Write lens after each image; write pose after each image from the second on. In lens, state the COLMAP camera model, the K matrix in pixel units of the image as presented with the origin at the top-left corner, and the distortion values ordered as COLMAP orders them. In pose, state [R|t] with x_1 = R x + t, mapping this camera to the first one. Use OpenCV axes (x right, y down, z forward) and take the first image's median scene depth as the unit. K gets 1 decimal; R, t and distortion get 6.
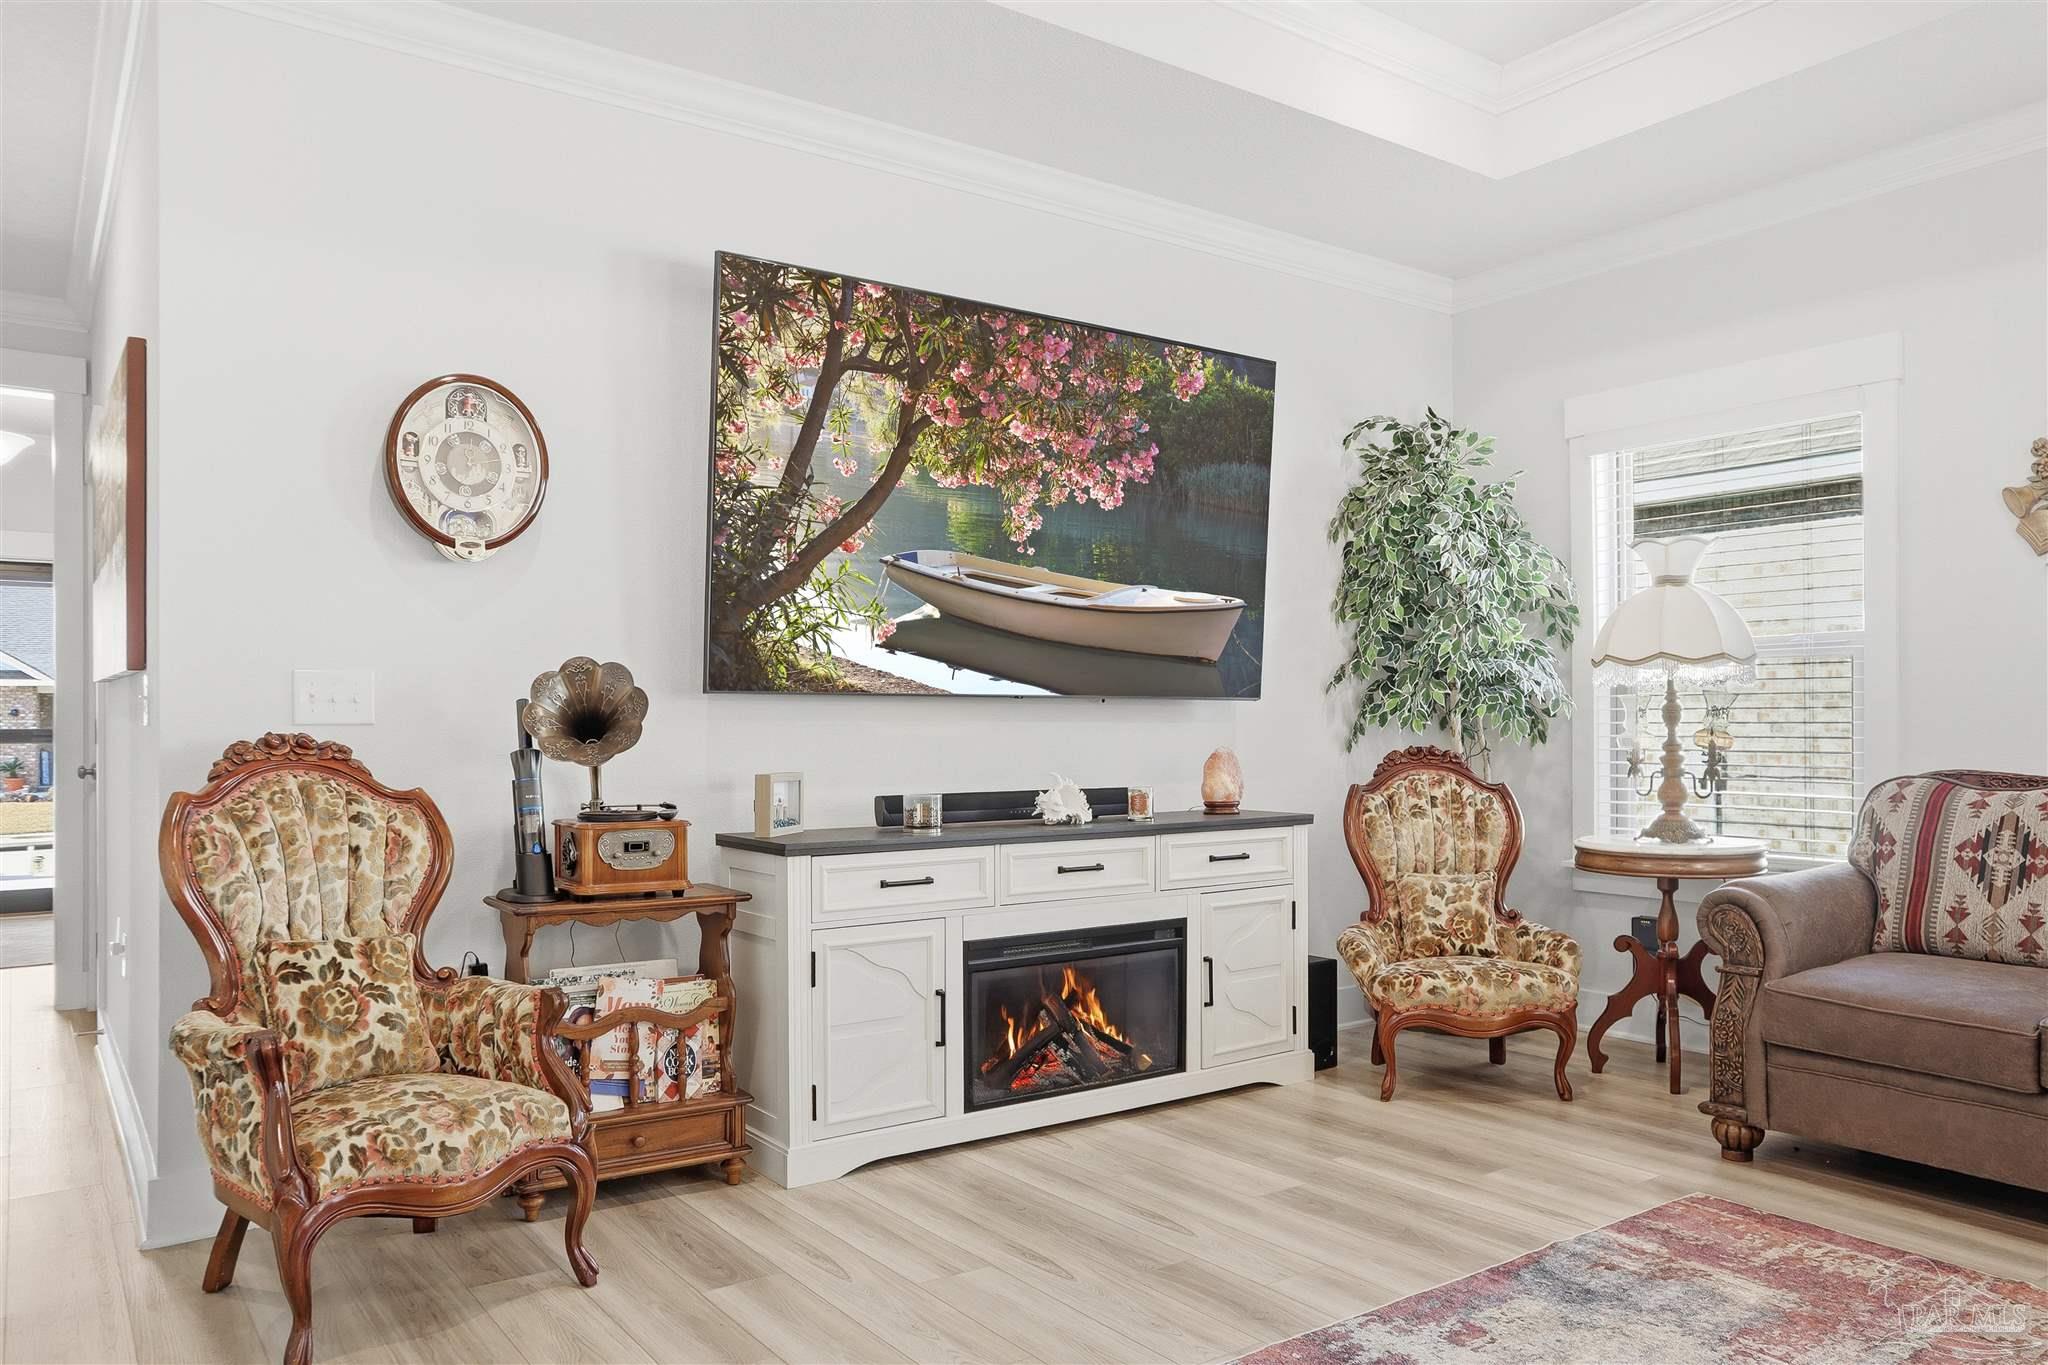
lens RADIAL K [[1430.0, 0, 1021.0], [0, 1430.0, 699.2], [0, 0, 1]] dist [0.013210, -0.005226]
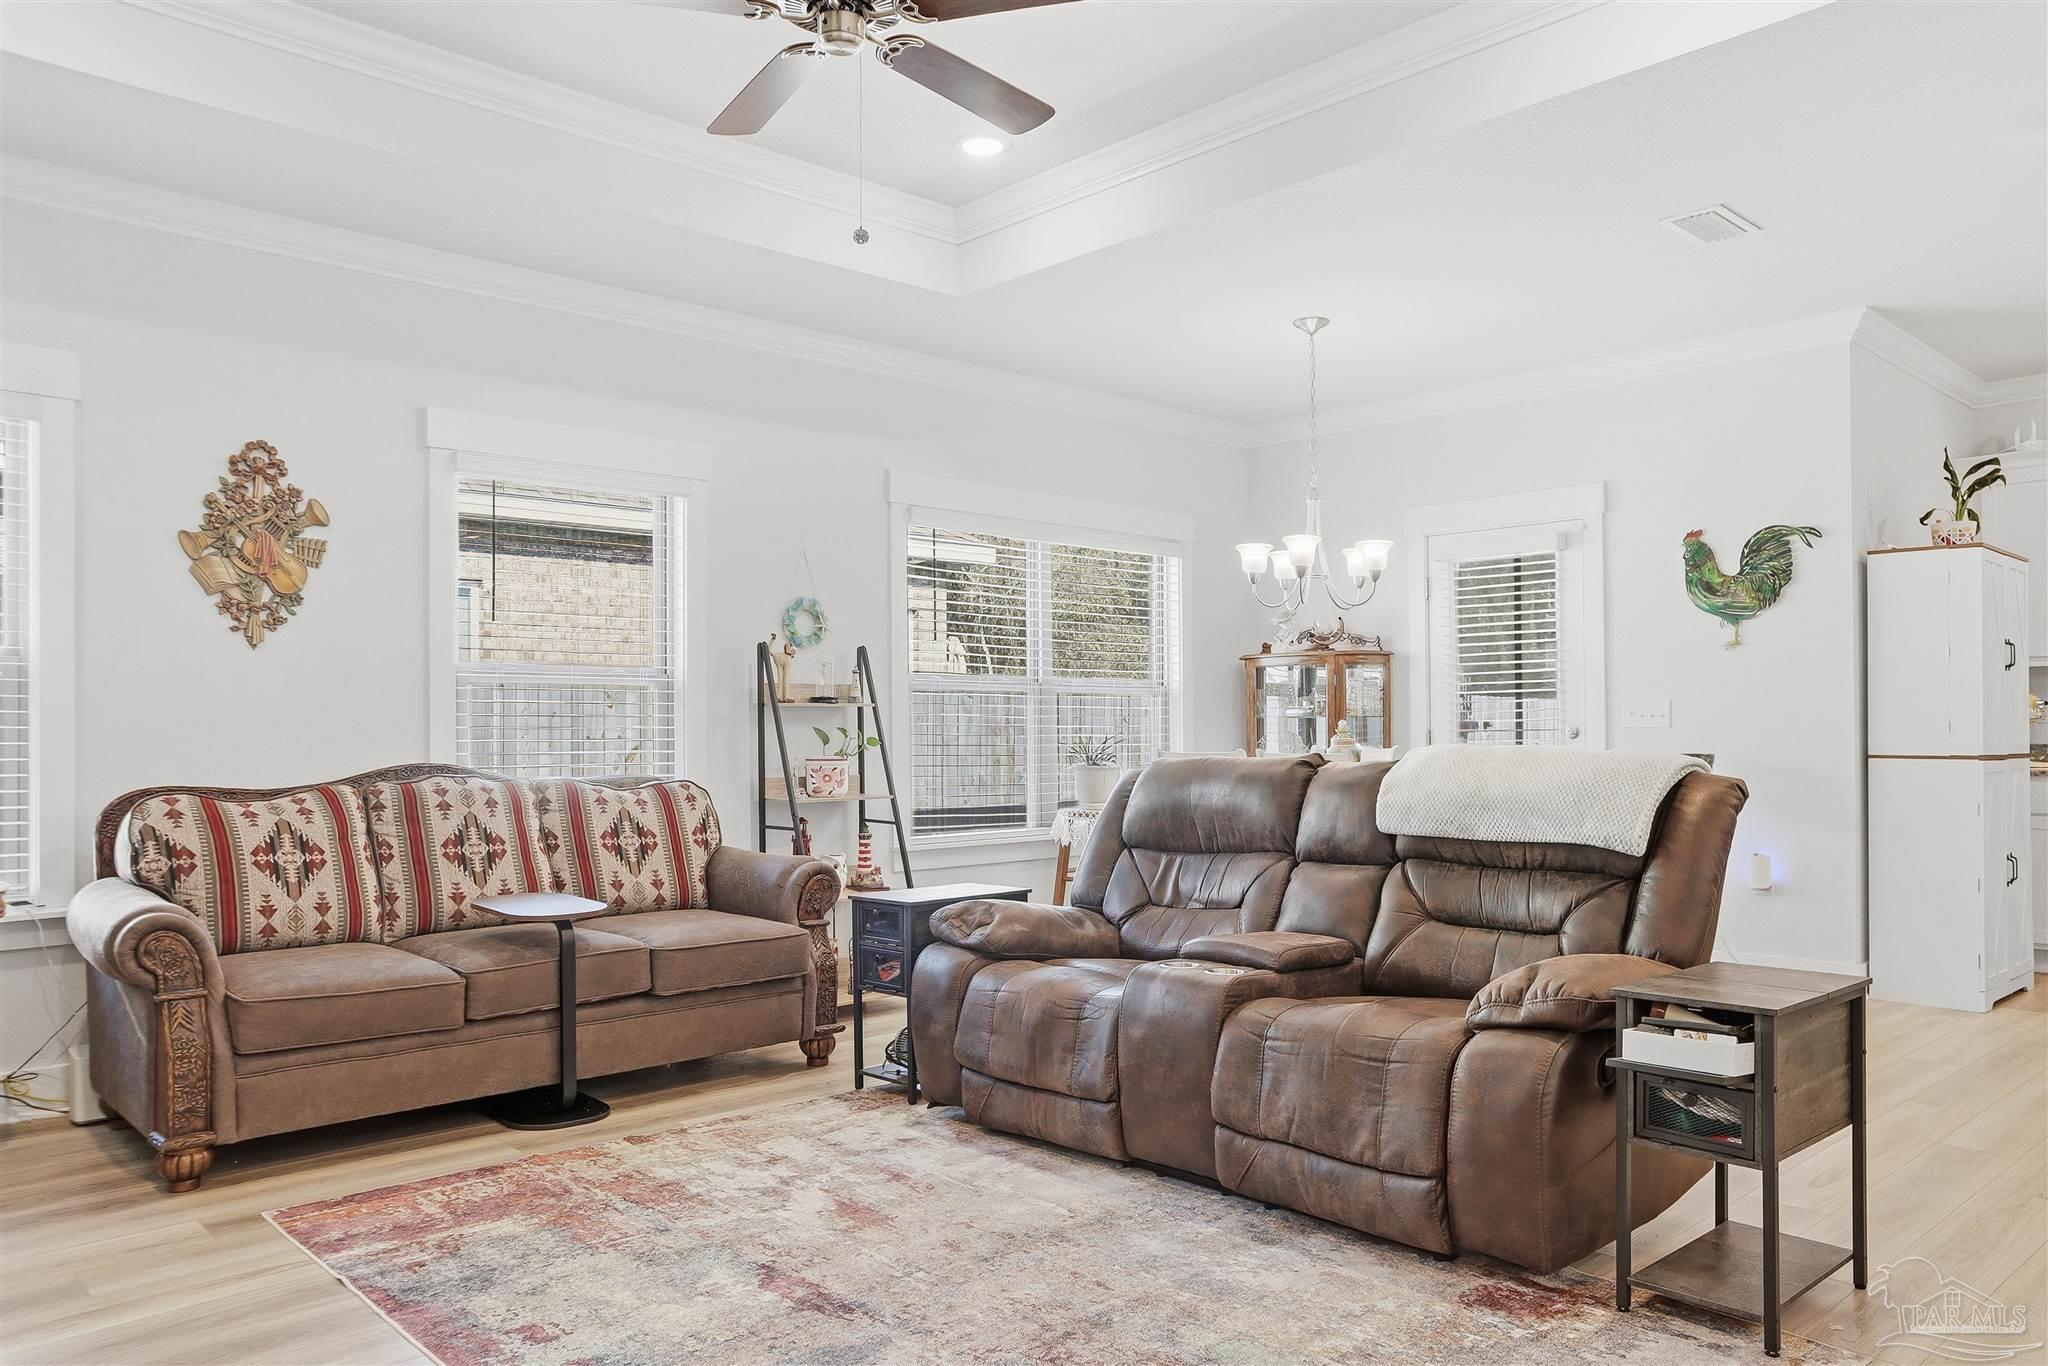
lens RADIAL K [[1430.0, 0, 1033.3], [0, 1430.0, 675.4], [0, 0, 1]] dist [0.013210, -0.005226]
pose [[-0.139947, 0.041191, 0.989302, -0.675239], [-0.020953, 0.998787, -0.044549, 0.001008], [-0.989937, -0.026963, -0.138914, 0.674221]]
